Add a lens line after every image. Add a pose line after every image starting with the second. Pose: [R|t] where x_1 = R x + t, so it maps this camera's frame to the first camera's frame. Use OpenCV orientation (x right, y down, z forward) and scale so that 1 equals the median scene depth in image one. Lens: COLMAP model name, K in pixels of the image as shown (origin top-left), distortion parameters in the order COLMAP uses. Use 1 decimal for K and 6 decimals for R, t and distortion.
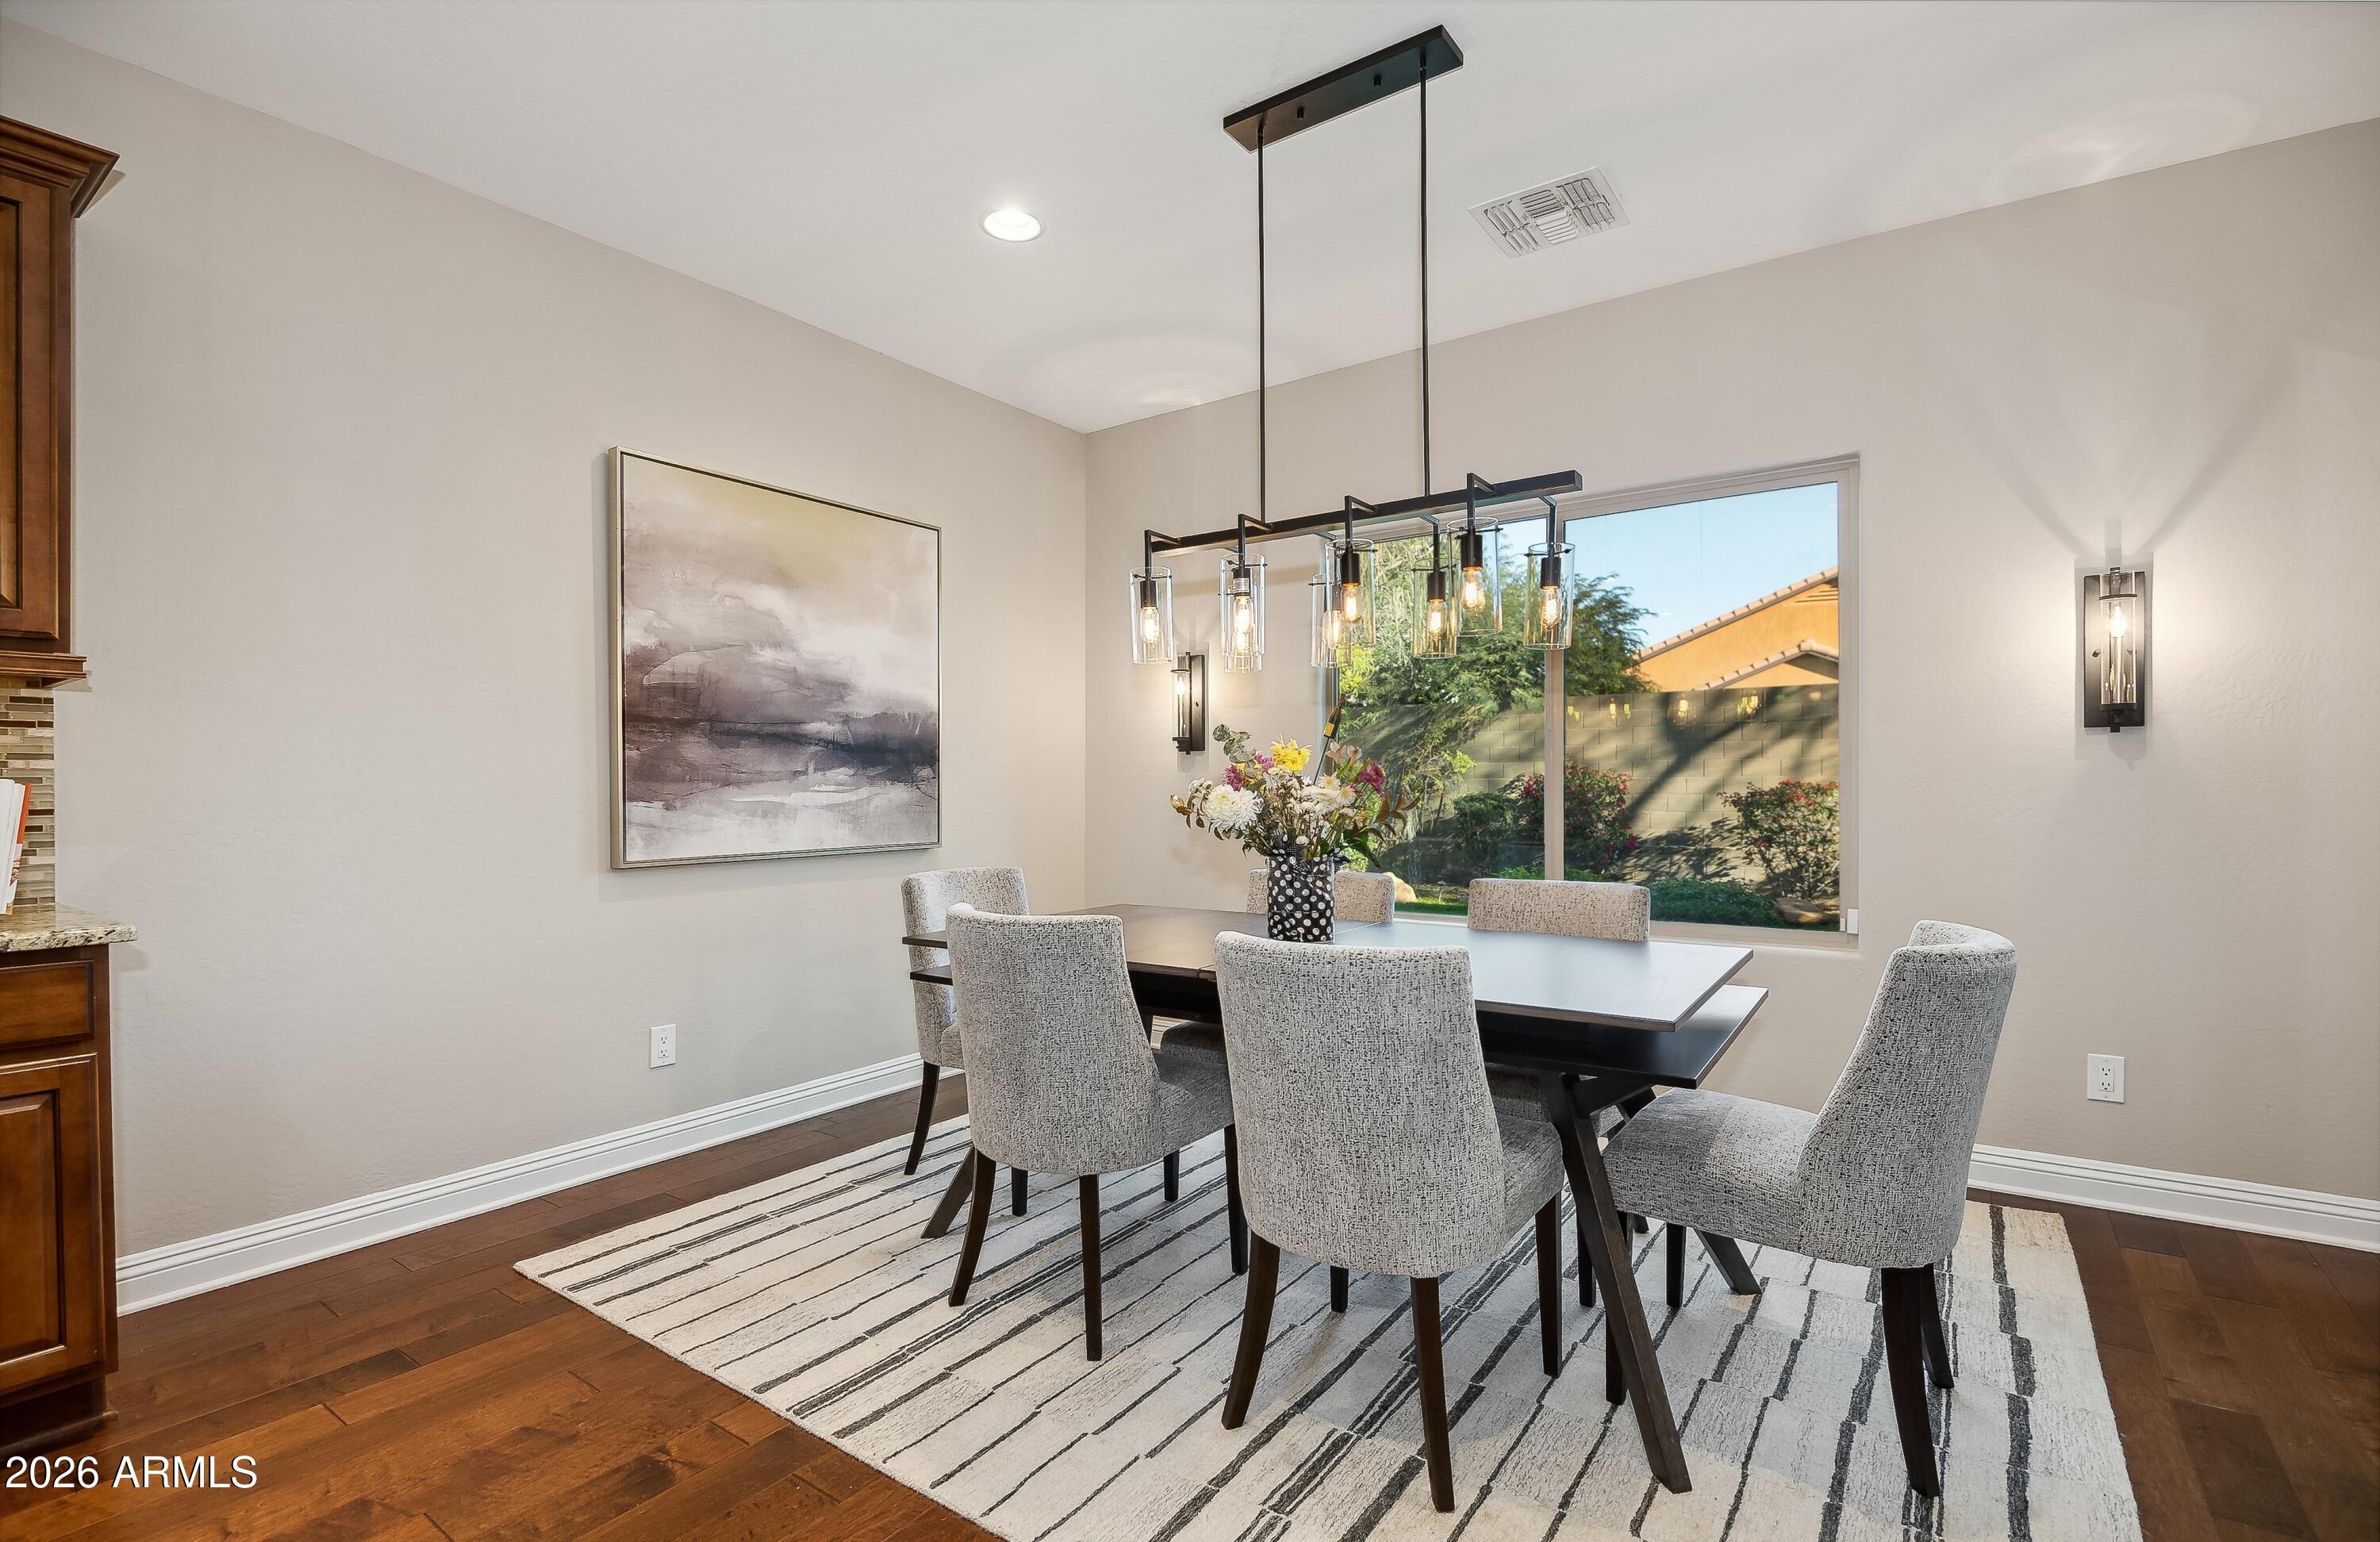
lens RADIAL K [[1071.9, 0, 1189.8], [0, 1071.9, 783.4], [0, 0, 1]] dist [-0.000967, 0.000133]
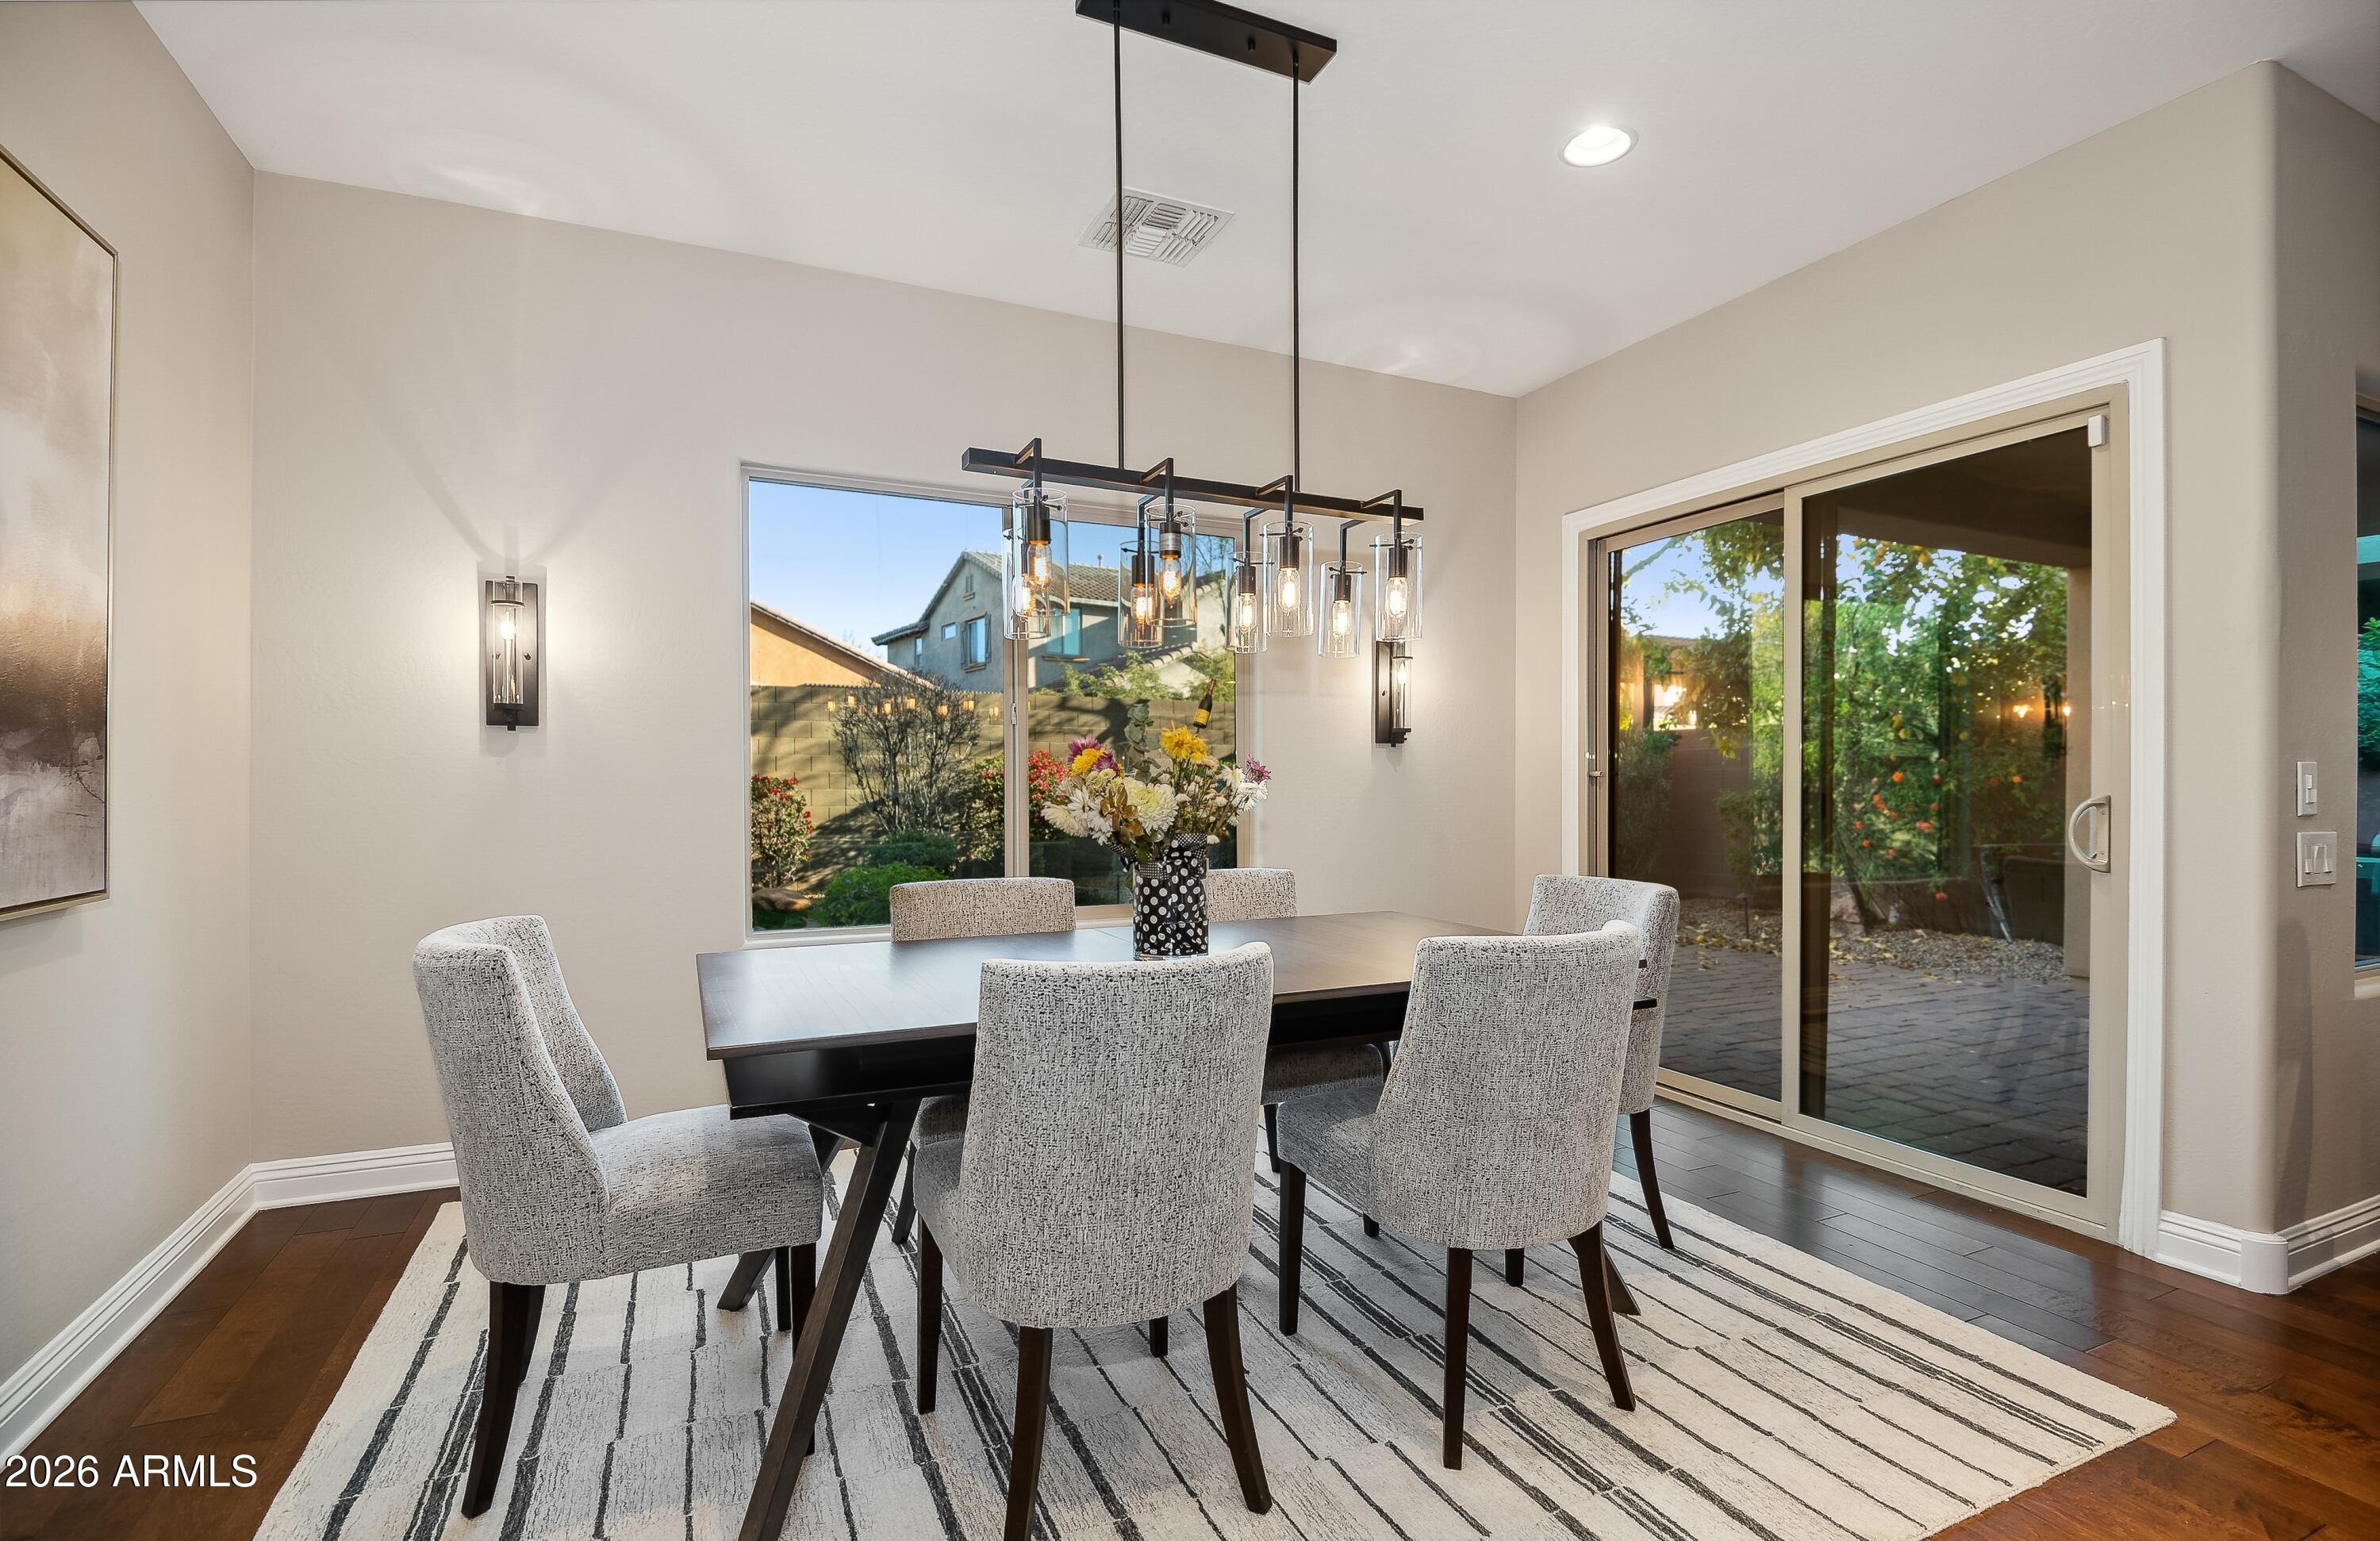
lens RADIAL K [[1147.3, 0, 1193.1], [0, 1147.3, 780.4], [0, 0, 1]] dist [-0.004862, -0.000784]
pose [[0.511868, 0.005893, 0.859044, -0.607137], [-0.007522, 0.999969, -0.002378, 0.004098], [-0.859031, -0.005245, 0.511896, 0.432723]]
